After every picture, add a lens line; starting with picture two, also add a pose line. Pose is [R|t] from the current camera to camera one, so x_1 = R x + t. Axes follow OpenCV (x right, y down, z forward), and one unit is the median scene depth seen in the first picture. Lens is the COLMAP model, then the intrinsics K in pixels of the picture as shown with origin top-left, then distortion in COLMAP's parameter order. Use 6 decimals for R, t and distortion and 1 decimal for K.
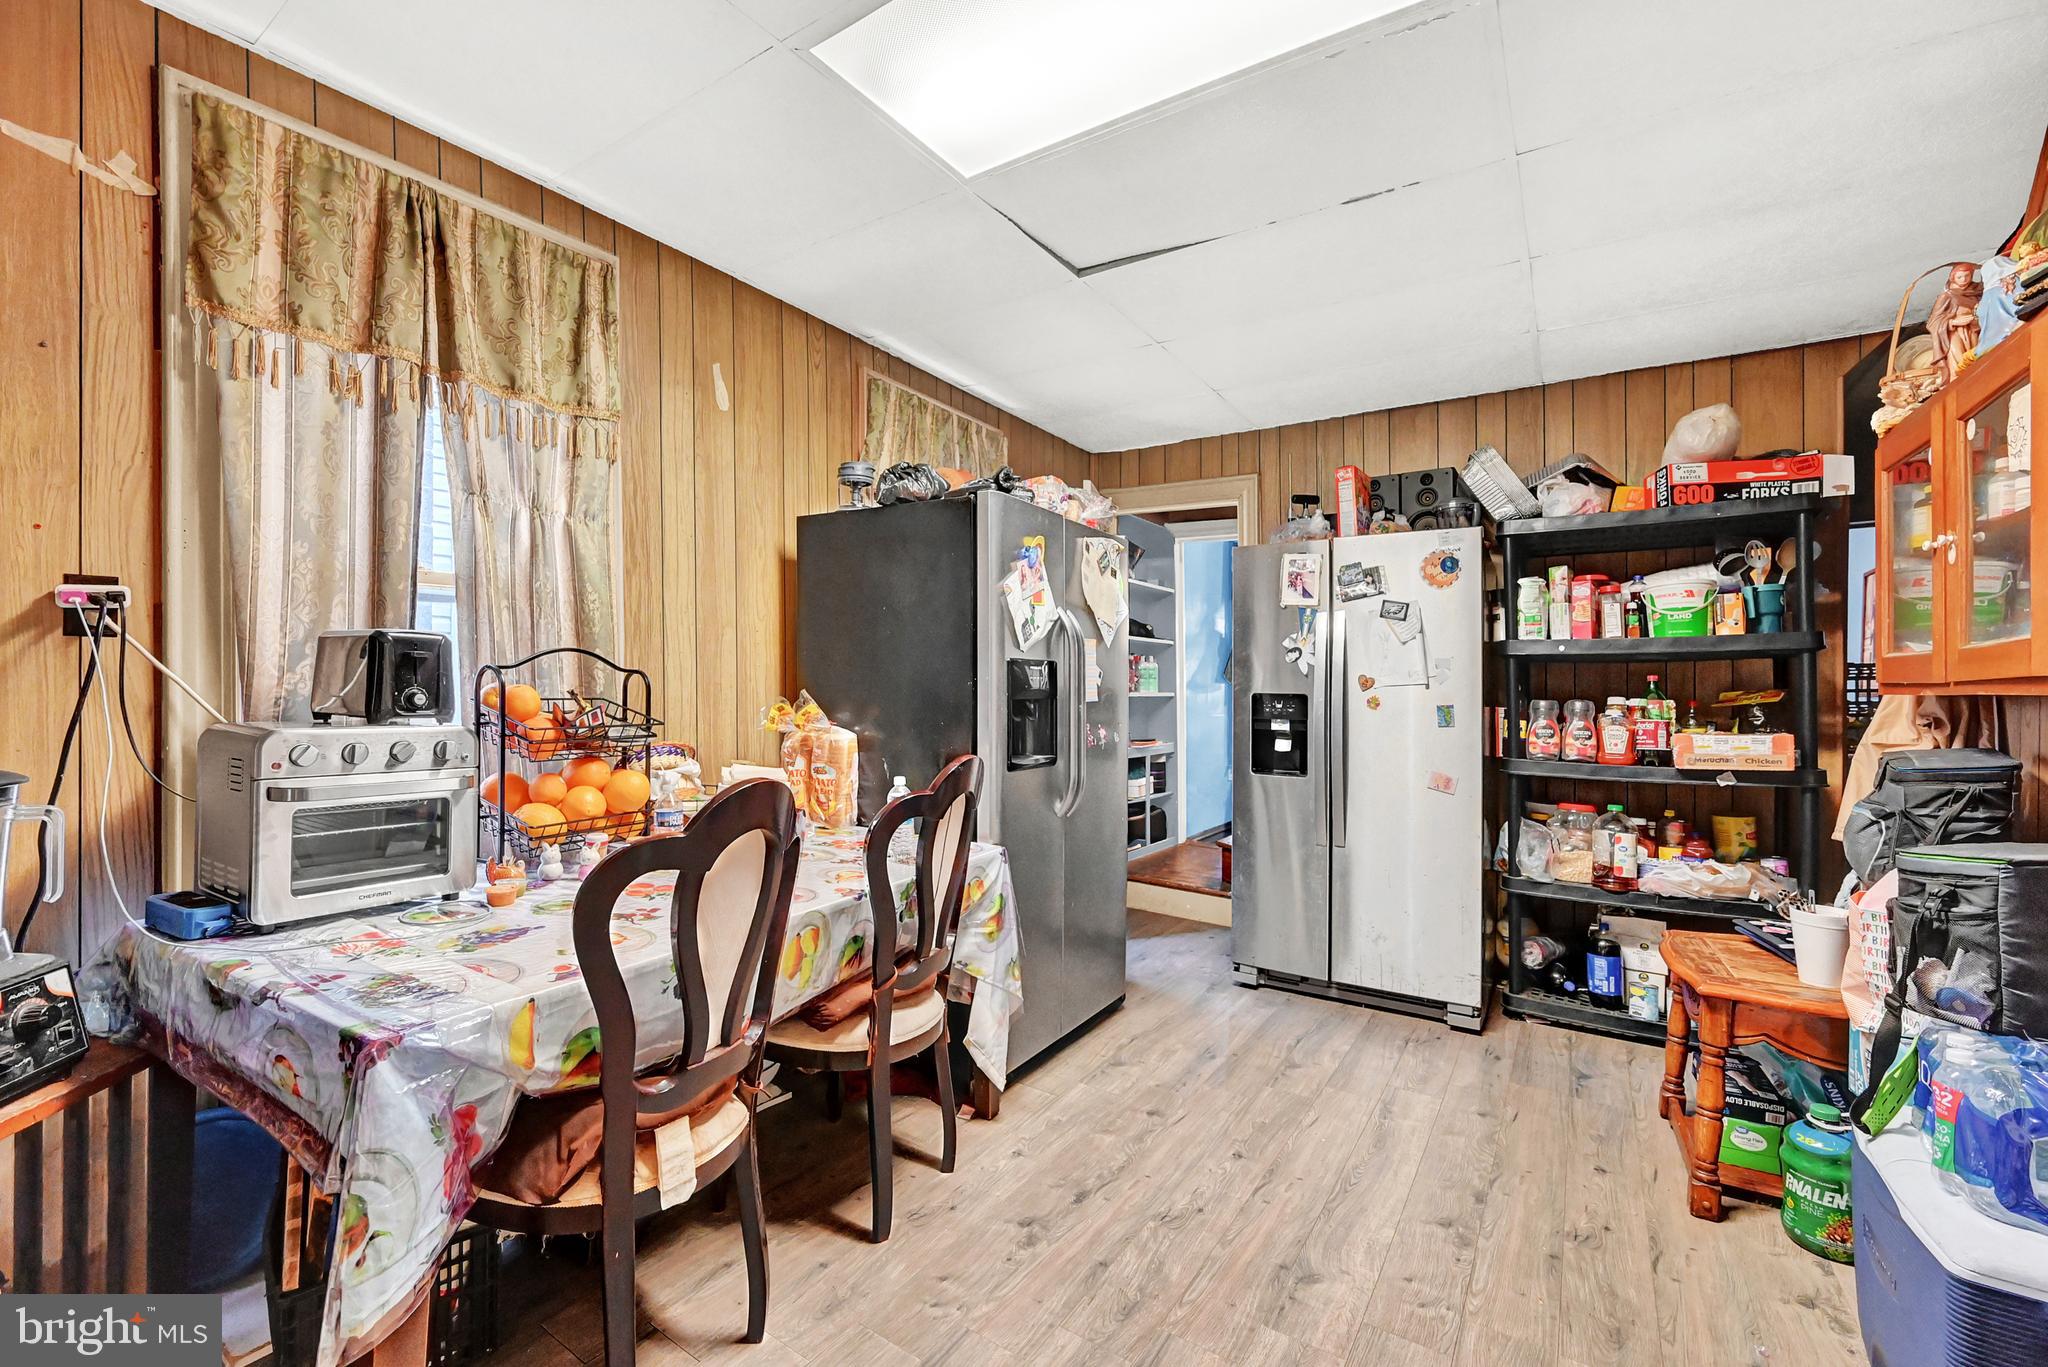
lens RADIAL K [[839.6, 0, 1029.1], [0, 839.6, 703.1], [0, 0, 1]] dist [-0.001029, -0.000193]
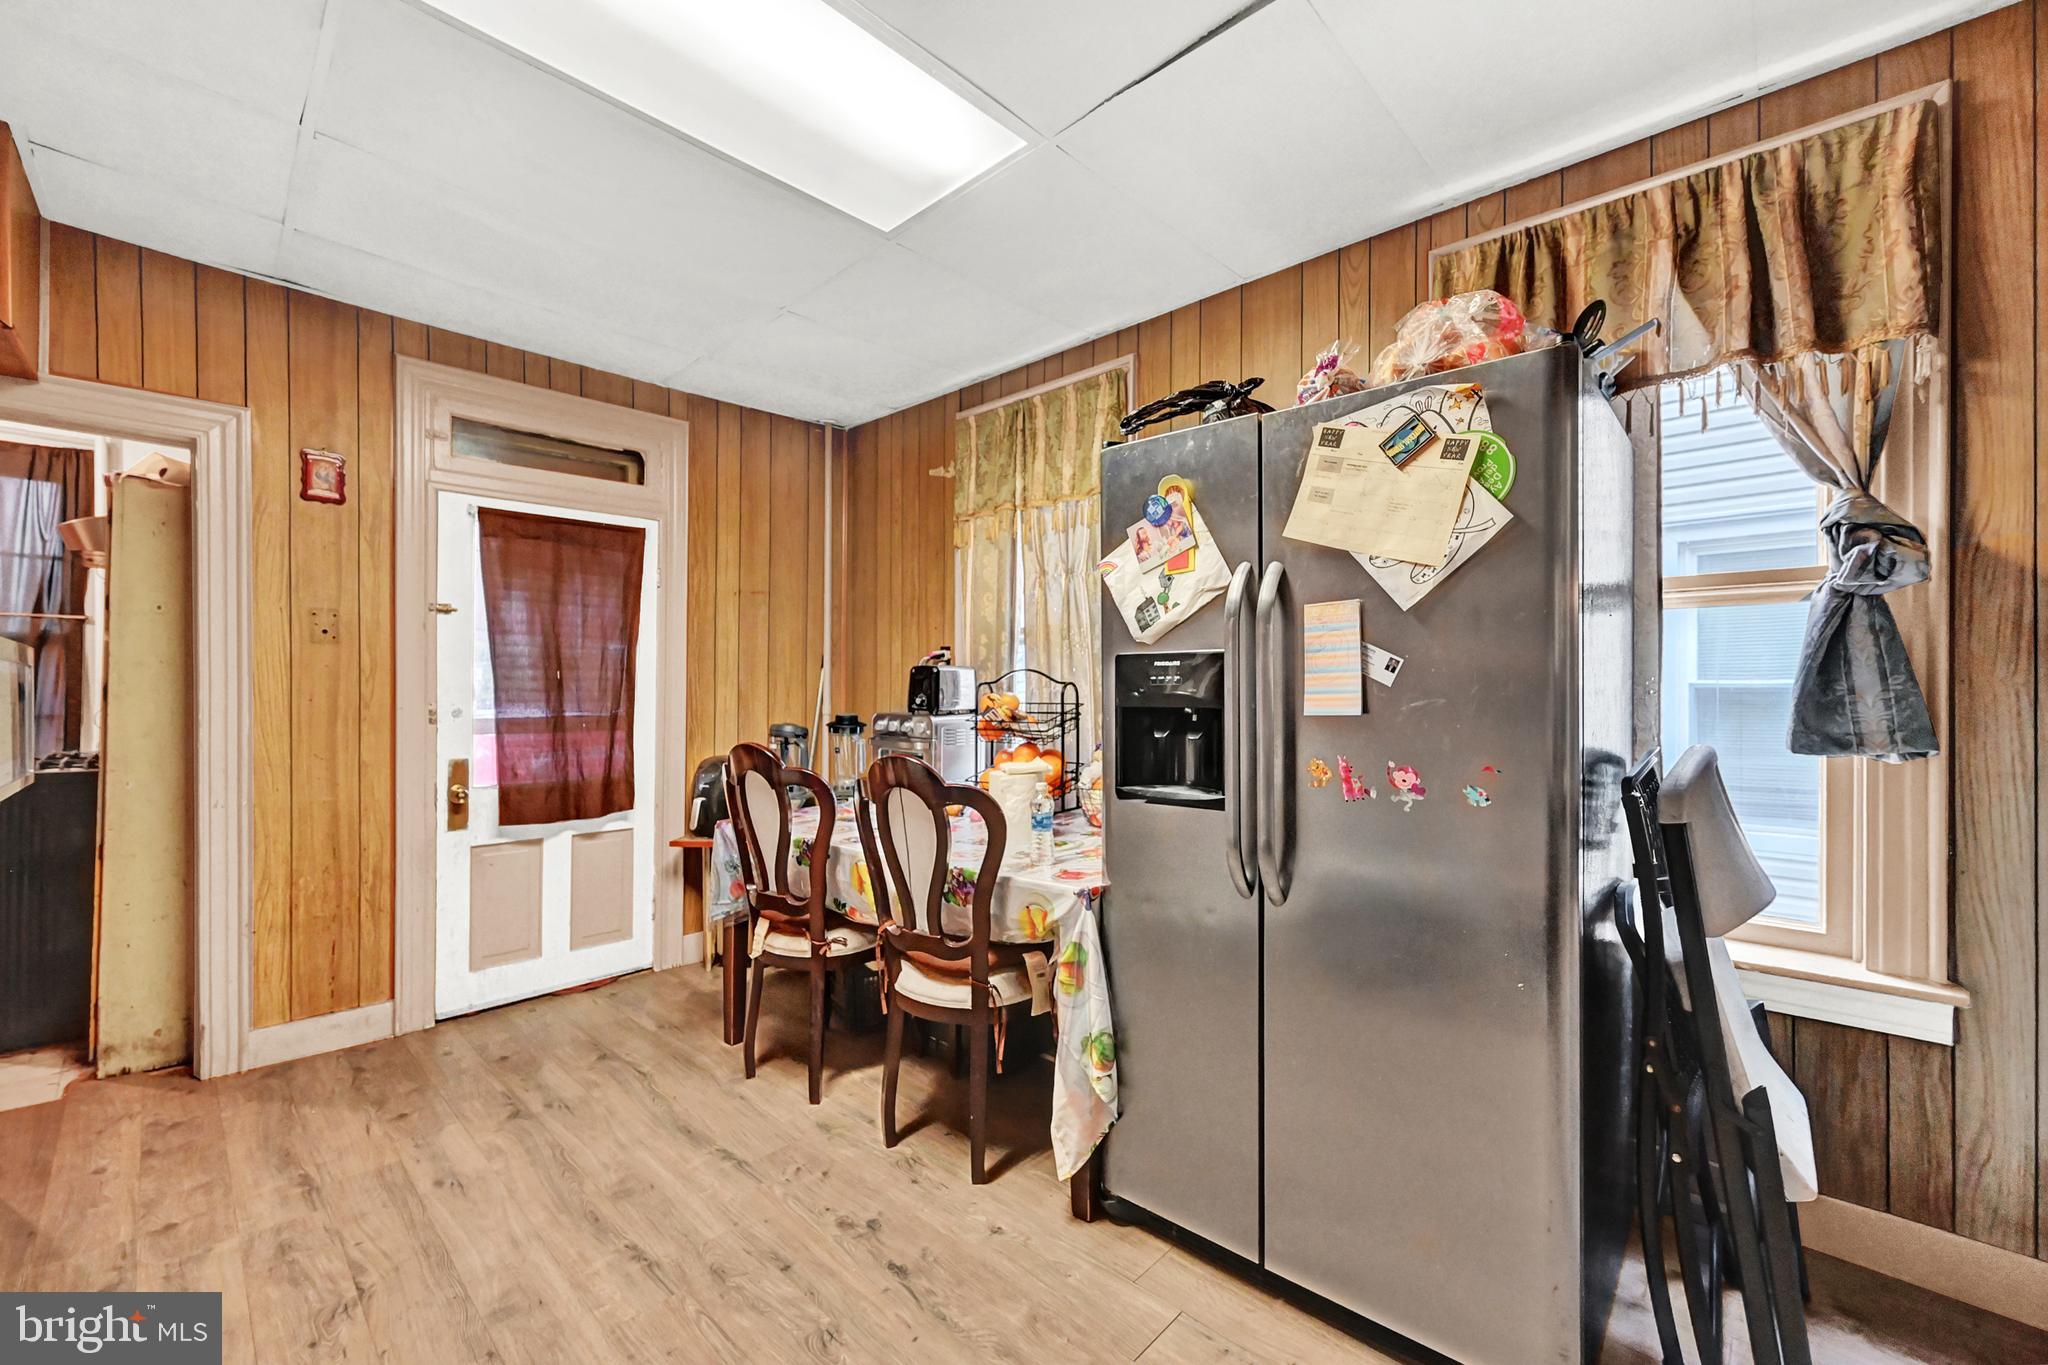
lens RADIAL K [[839.6, 0, 1028.7], [0, 839.6, 692.0], [0, 0, 1]] dist [-0.001029, -0.000193]
pose [[-0.162592, -0.006537, -0.986672, 0.741389], [-0.013491, 0.999899, -0.004402, -0.014607], [0.986601, 0.012596, -0.162663, 1.030447]]
